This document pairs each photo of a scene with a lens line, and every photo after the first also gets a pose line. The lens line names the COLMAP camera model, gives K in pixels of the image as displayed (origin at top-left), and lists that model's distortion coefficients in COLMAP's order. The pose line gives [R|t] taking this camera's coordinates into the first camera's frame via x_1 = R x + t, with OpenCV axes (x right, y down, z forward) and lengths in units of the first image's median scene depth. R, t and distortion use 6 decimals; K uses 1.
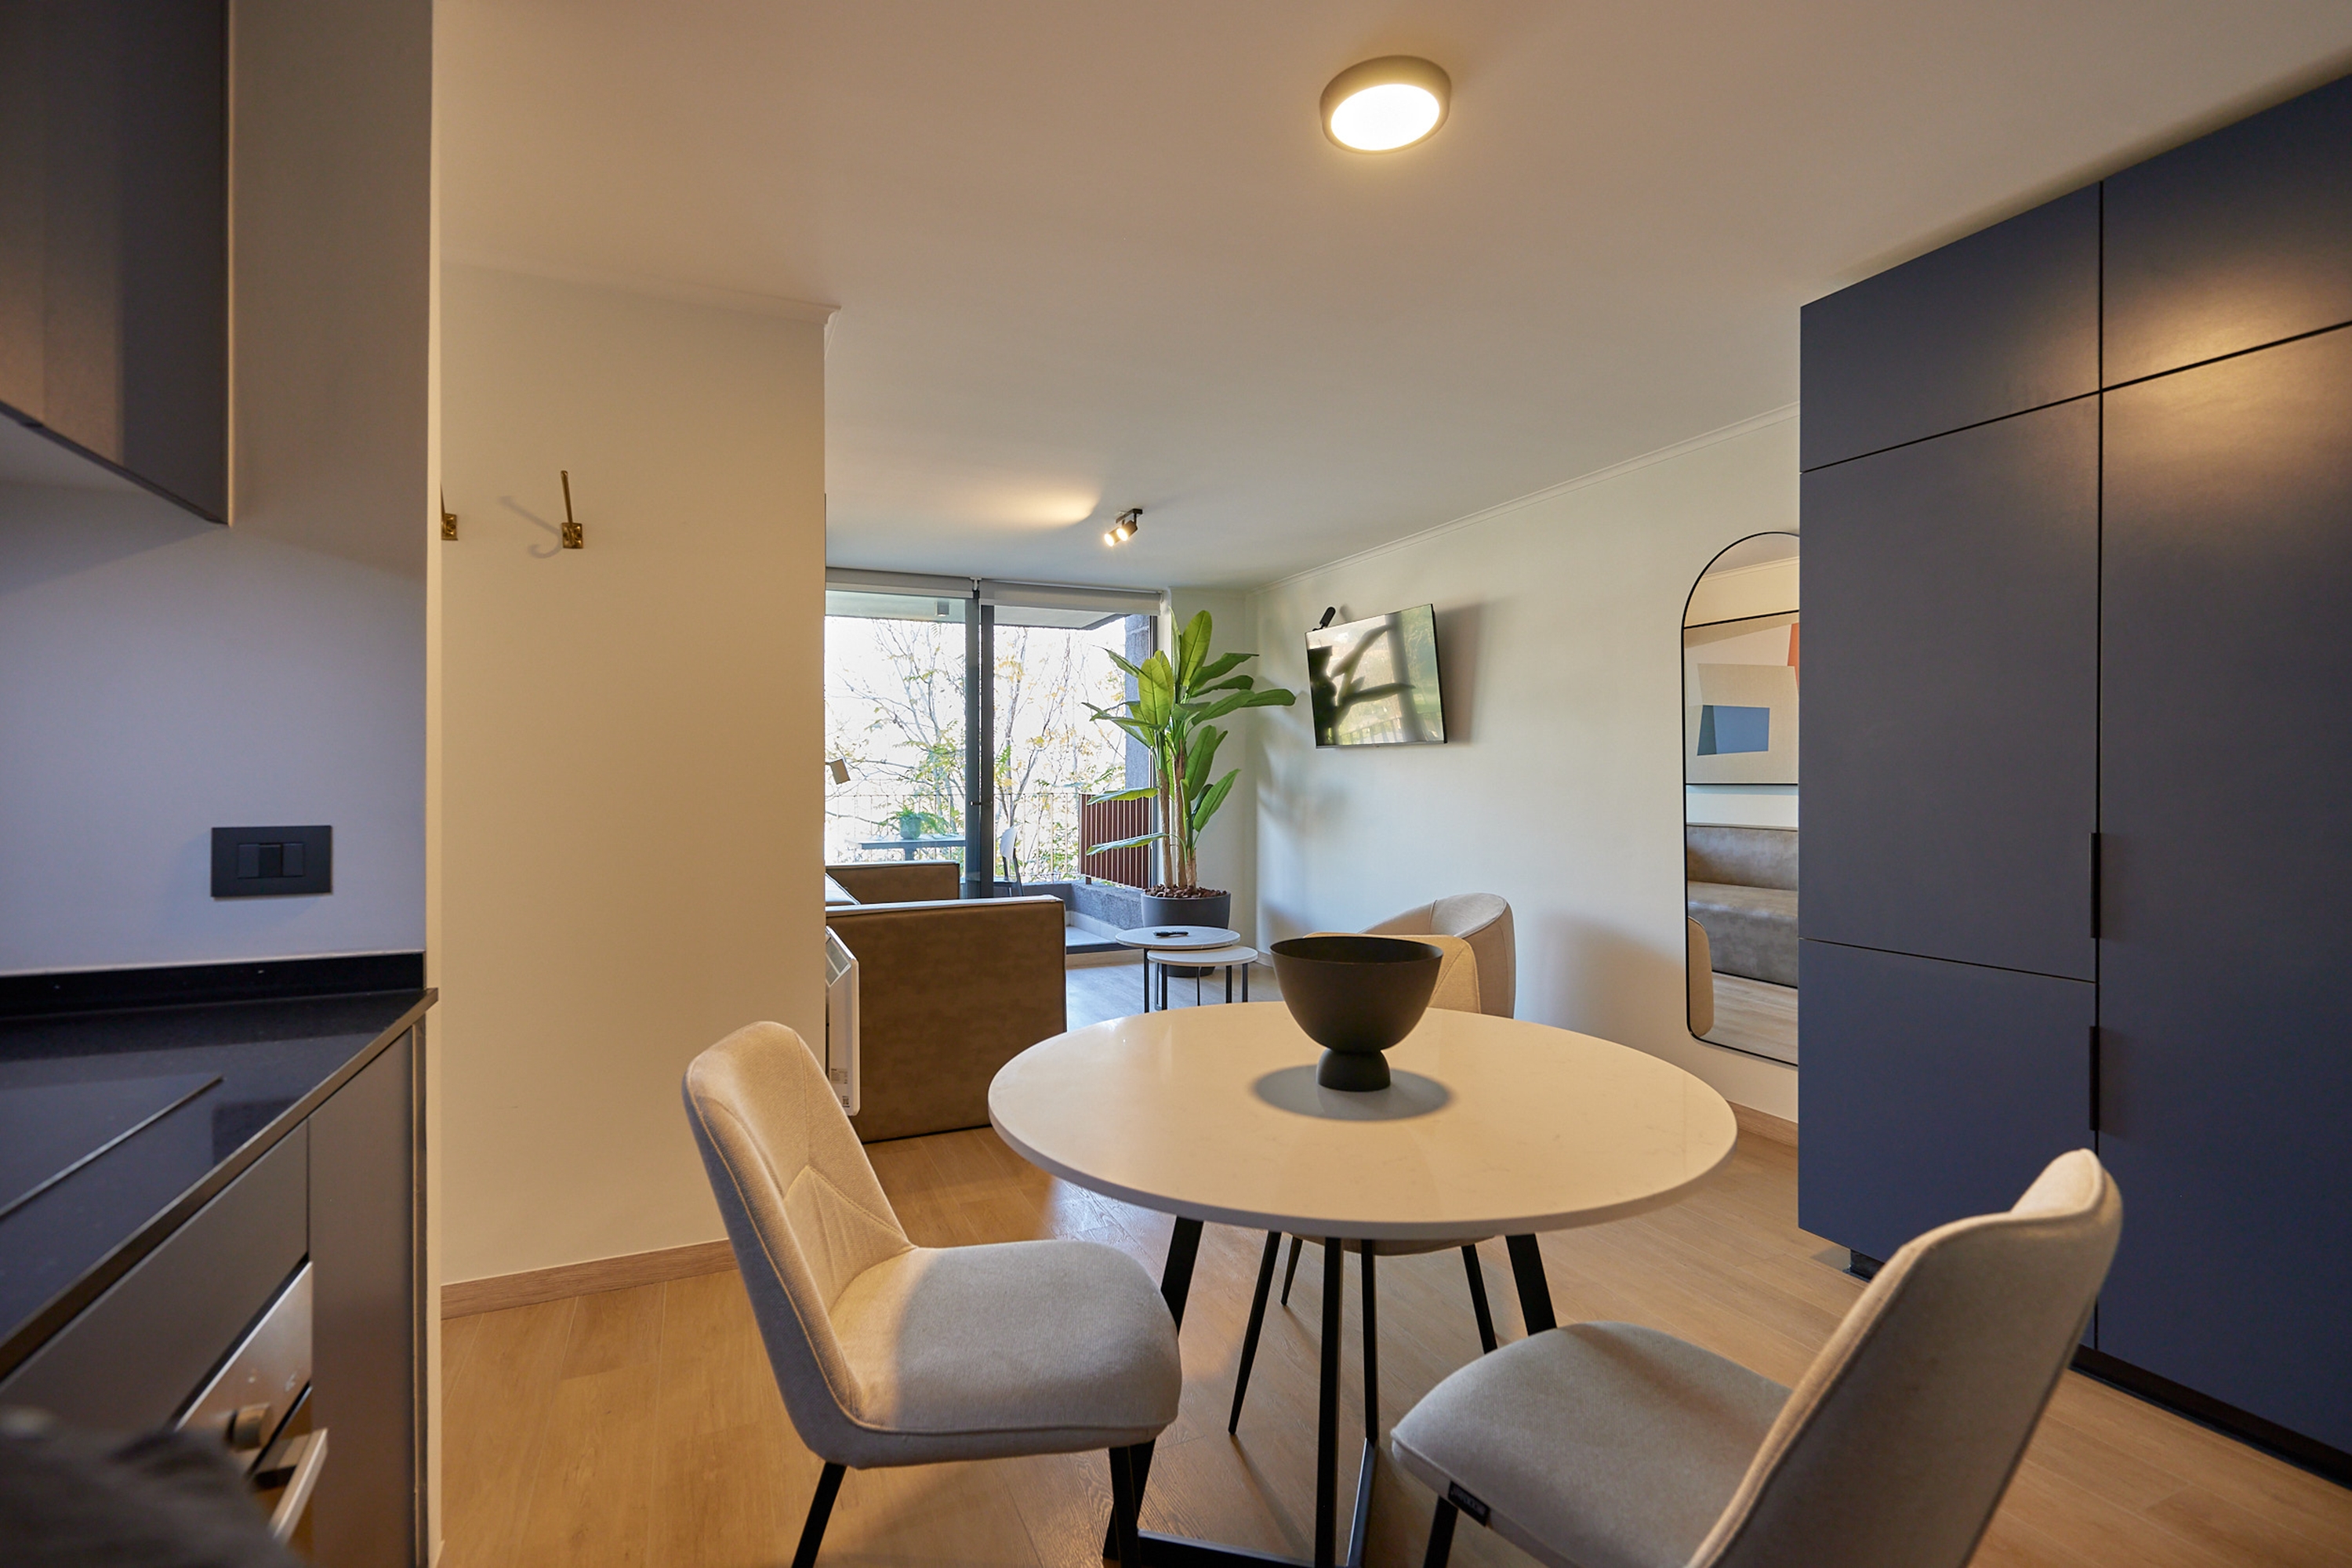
lens RADIAL K [[1071.6, 0, 1173.6], [0, 1071.6, 778.1], [0, 0, 1]] dist [0.001338, 0.000106]
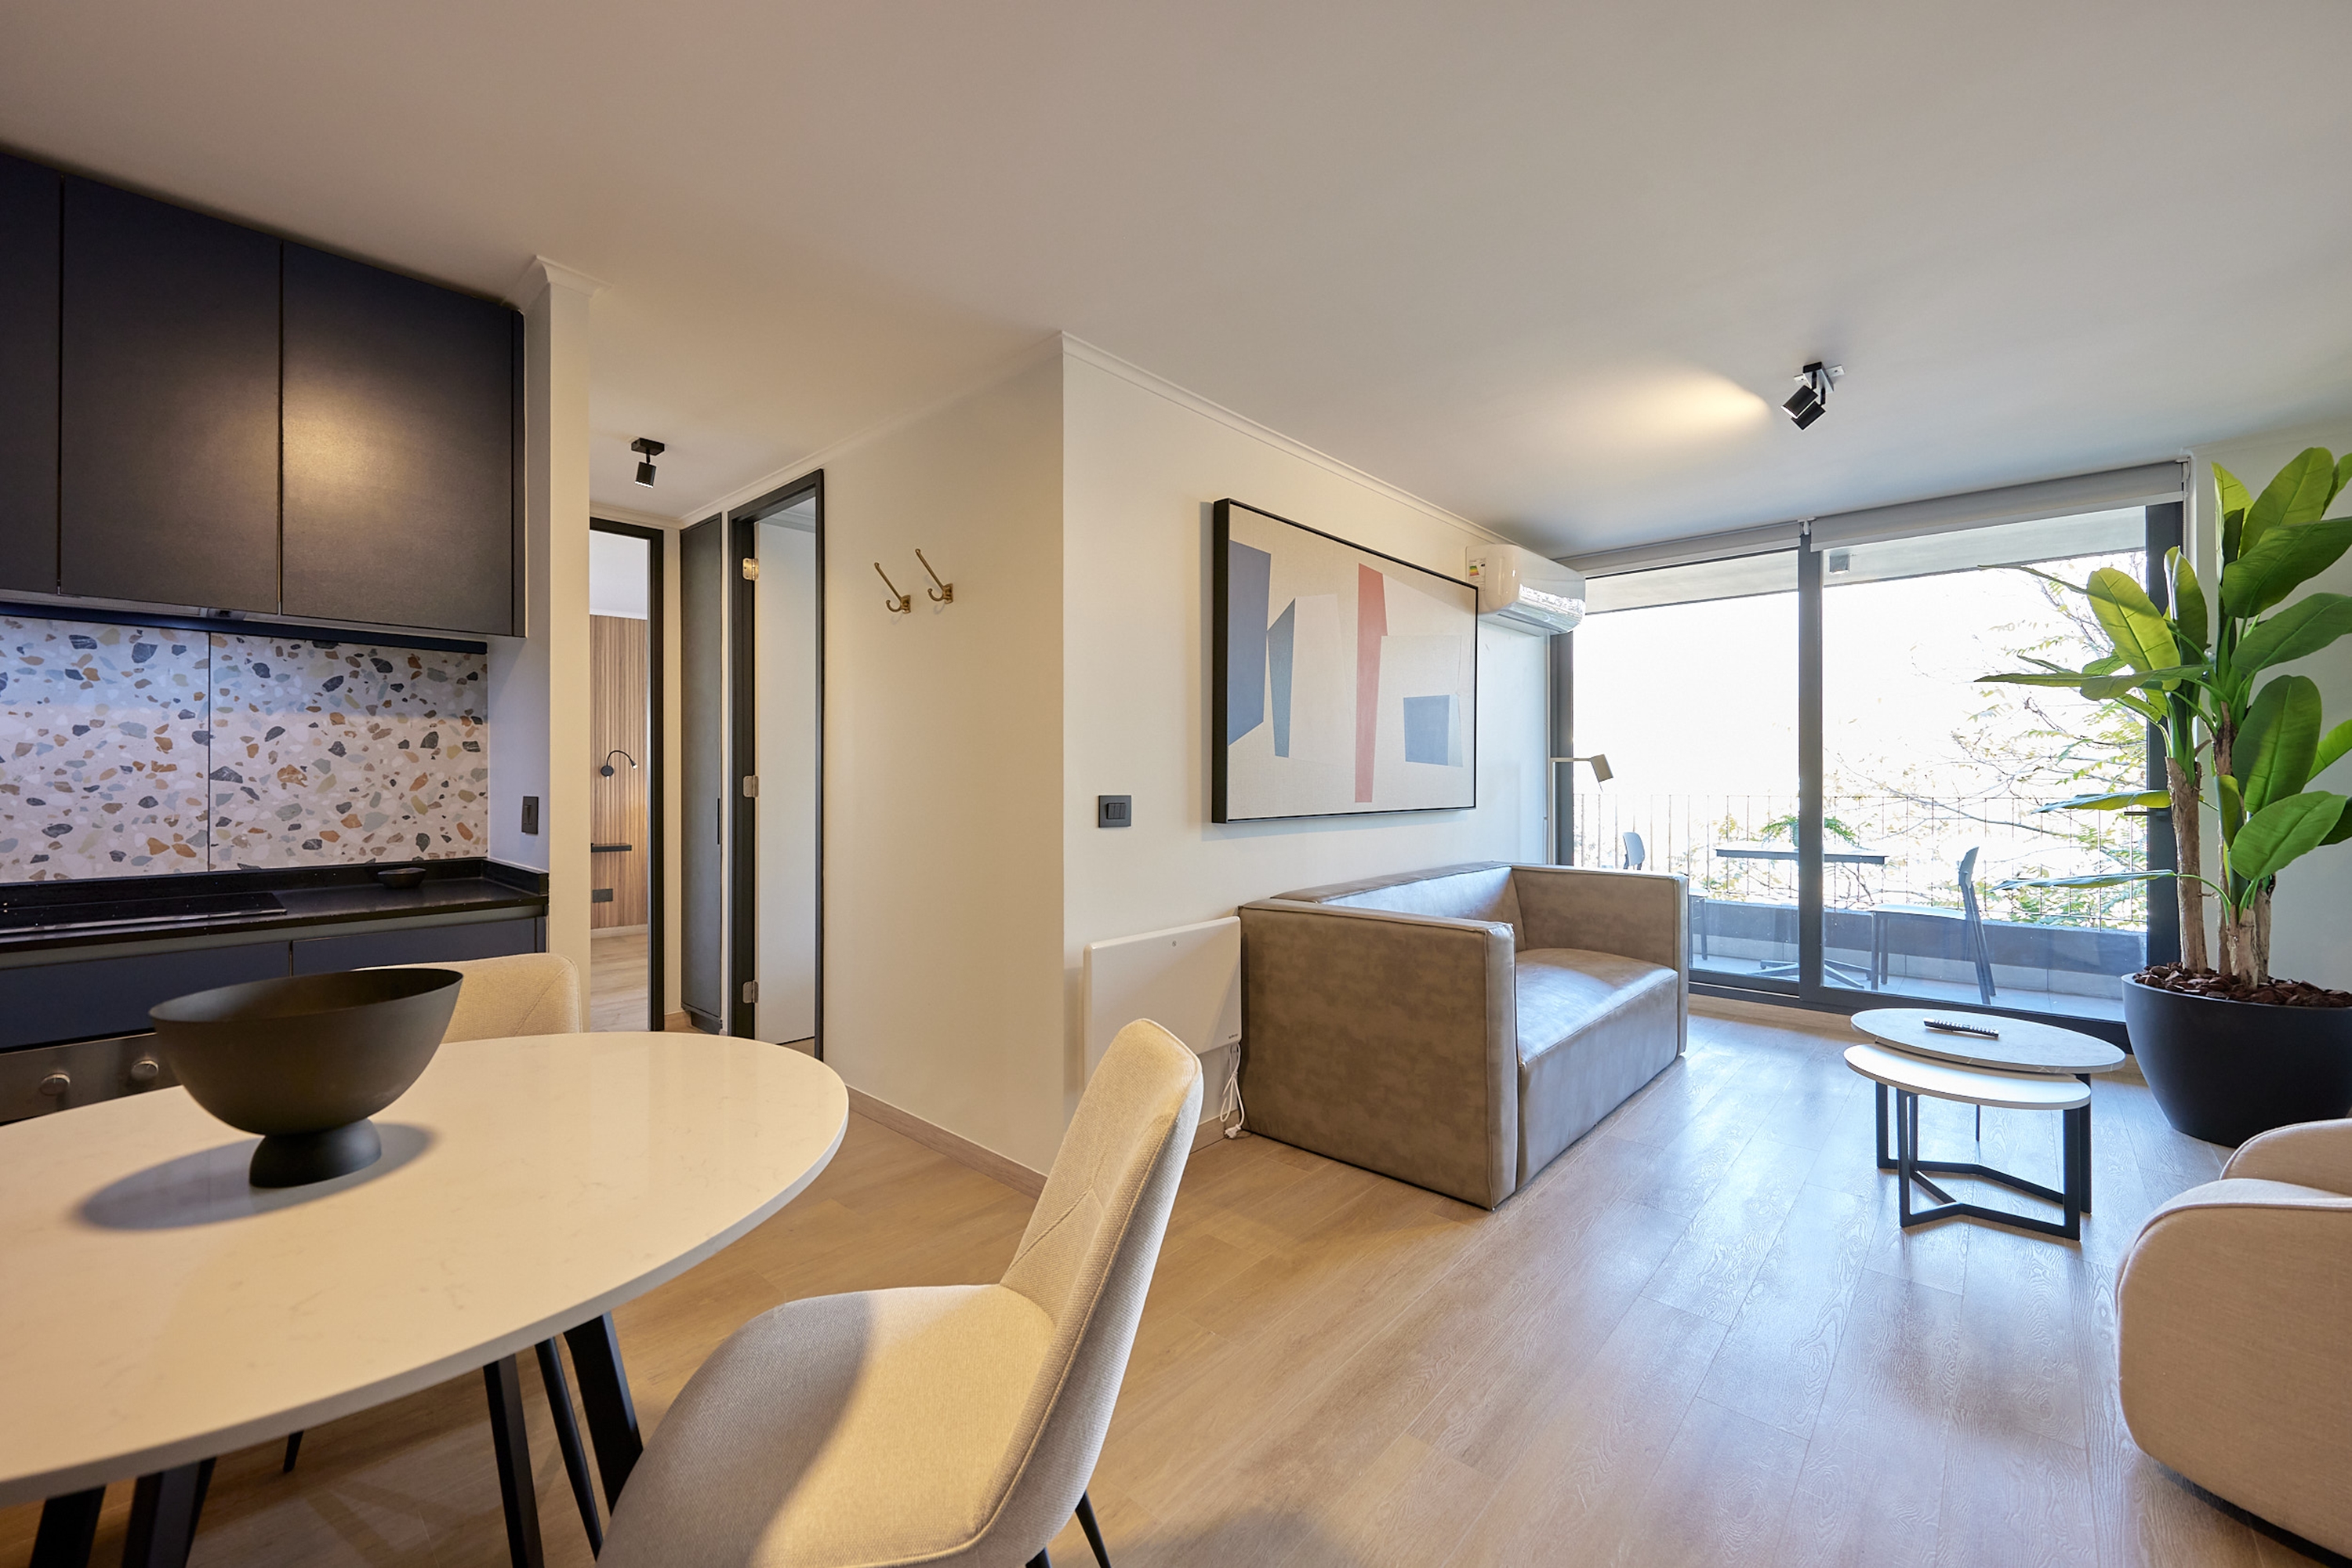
lens RADIAL K [[930.6, 0, 1185.0], [0, 930.6, 778.0], [0, 0, 1]] dist [0.001173, -0.002450]
pose [[0.408592, -0.000800, -0.912717, 0.441718], [-0.000776, 0.999999, -0.001224, 0.005848], [0.912717, 0.001208, 0.408591, 0.554851]]
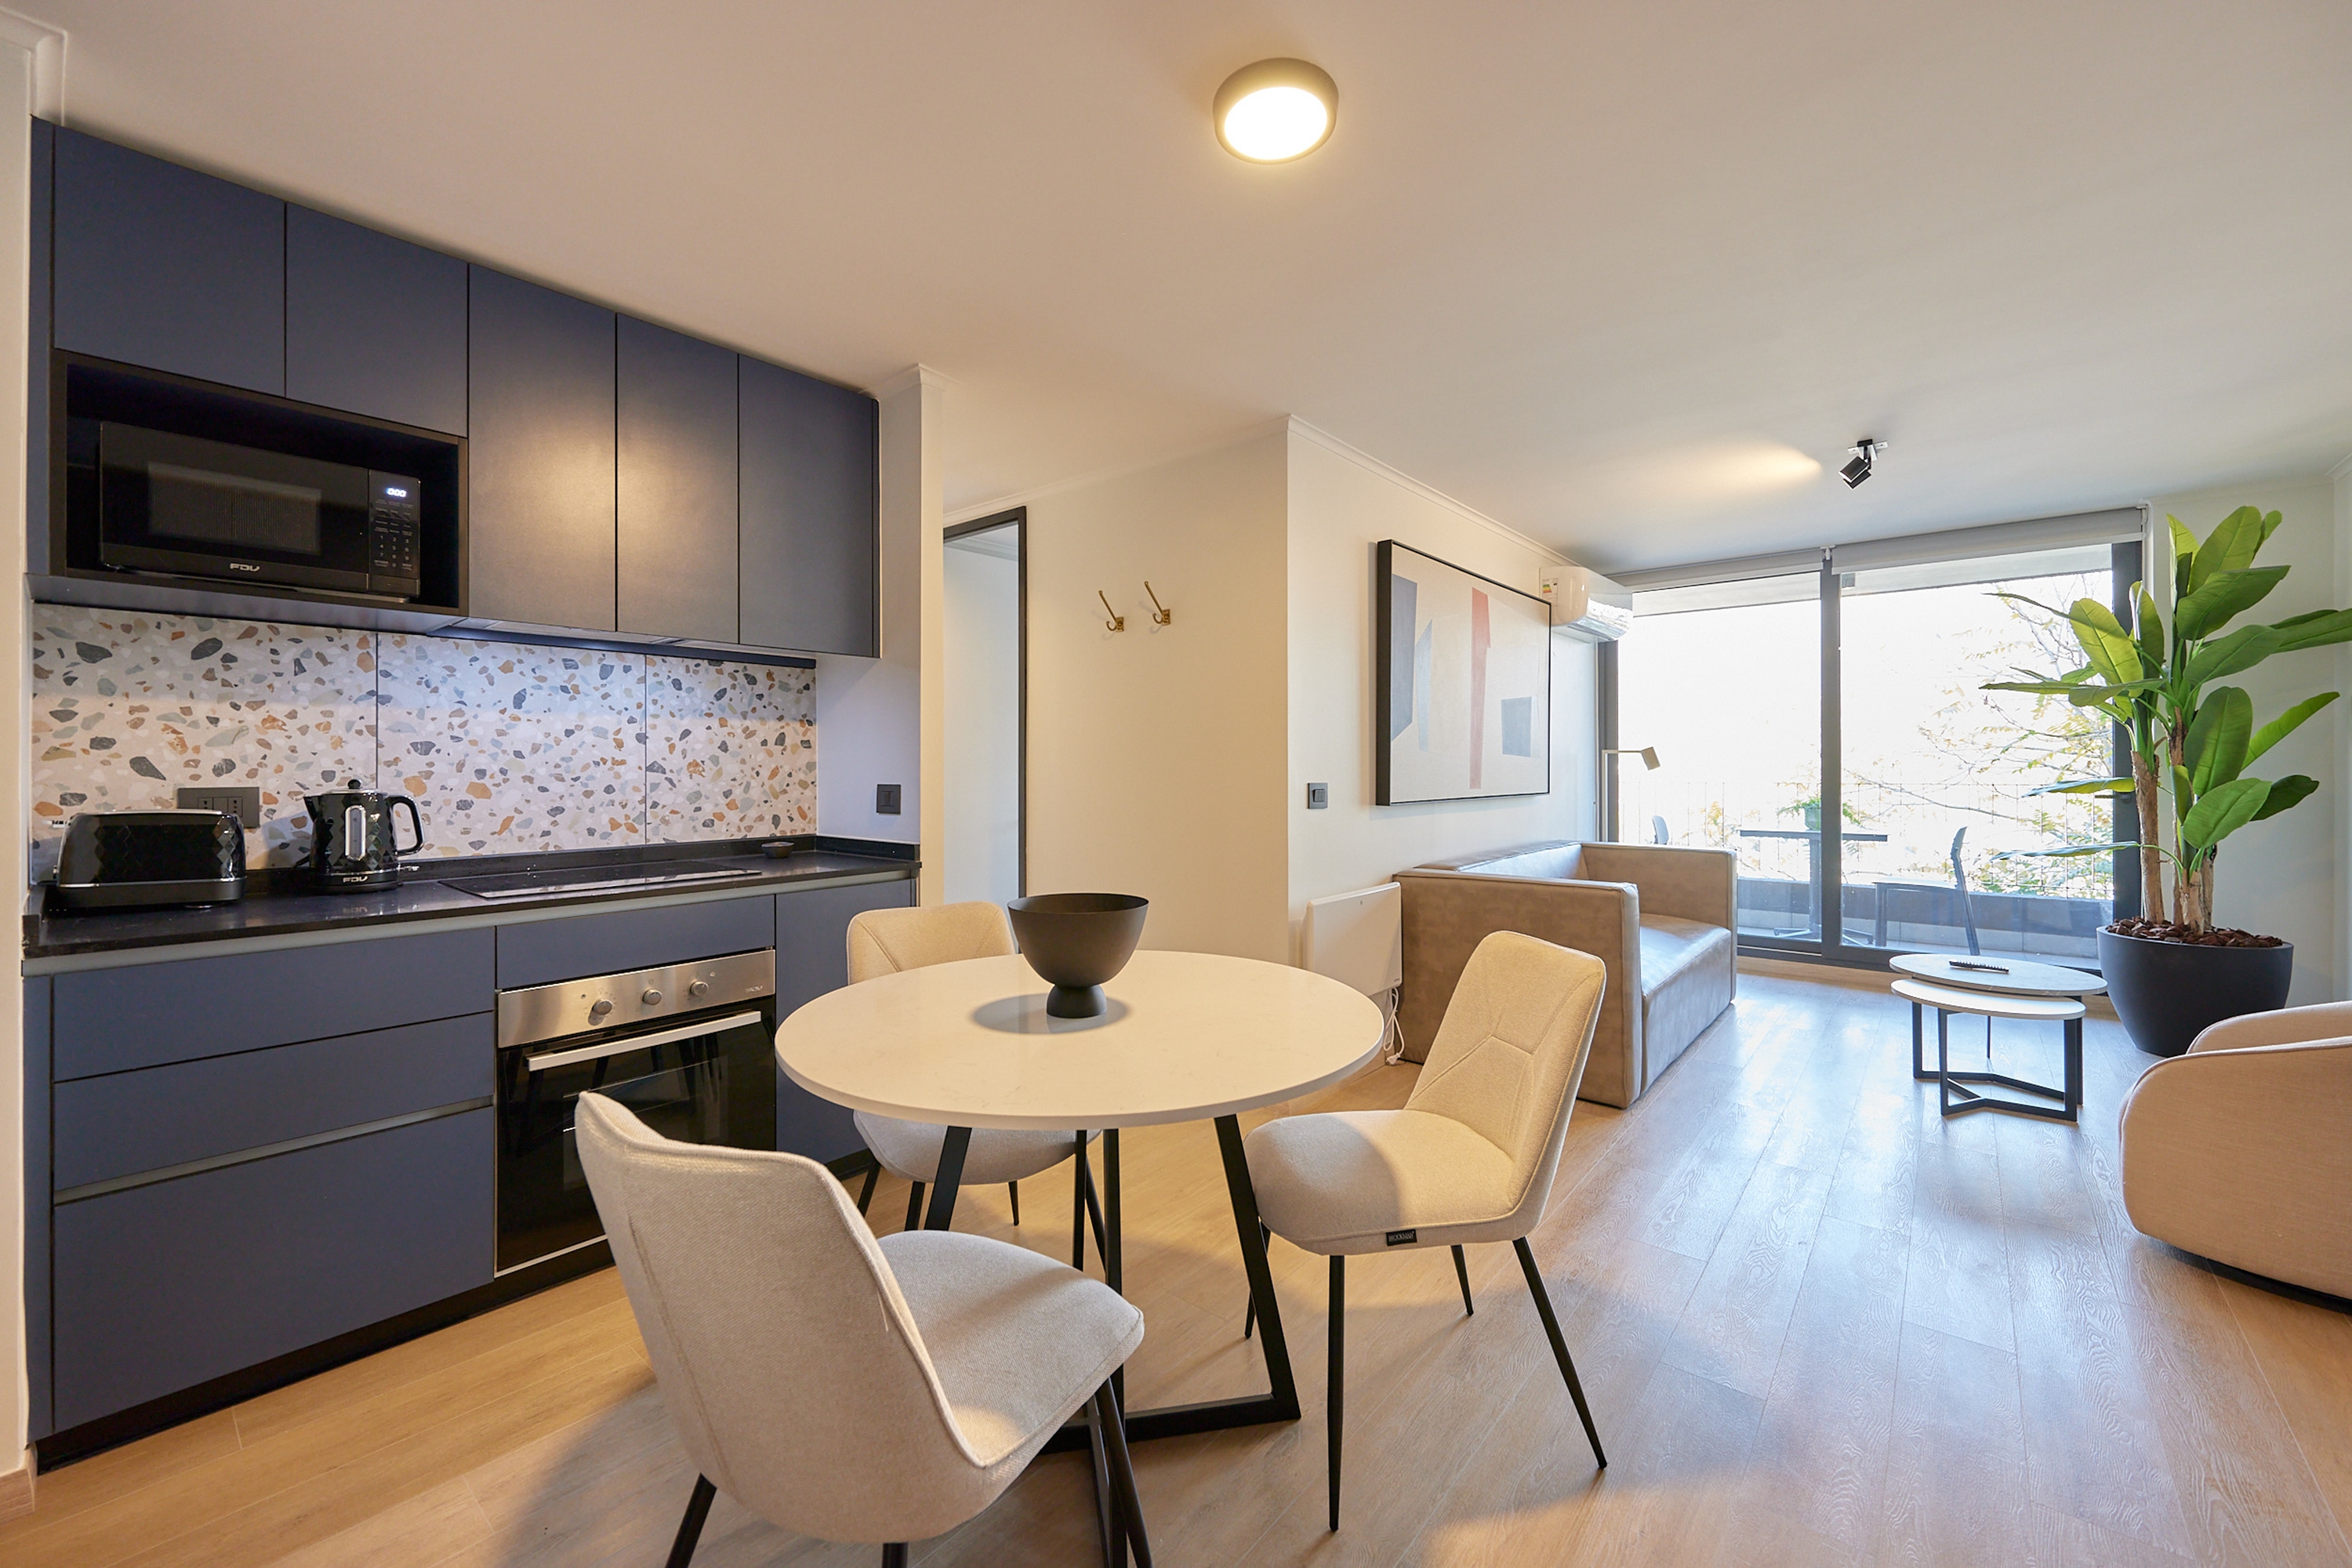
lens RADIAL K [[929.8, 0, 1182.5], [0, 929.8, 767.0], [0, 0, 1]] dist [0.001776, -0.003464]
pose [[0.437977, -0.001138, -0.898986, 0.510725], [0.000457, 0.999999, -0.001044, 0.003967], [0.898986, 0.000047, 0.437977, 0.280220]]
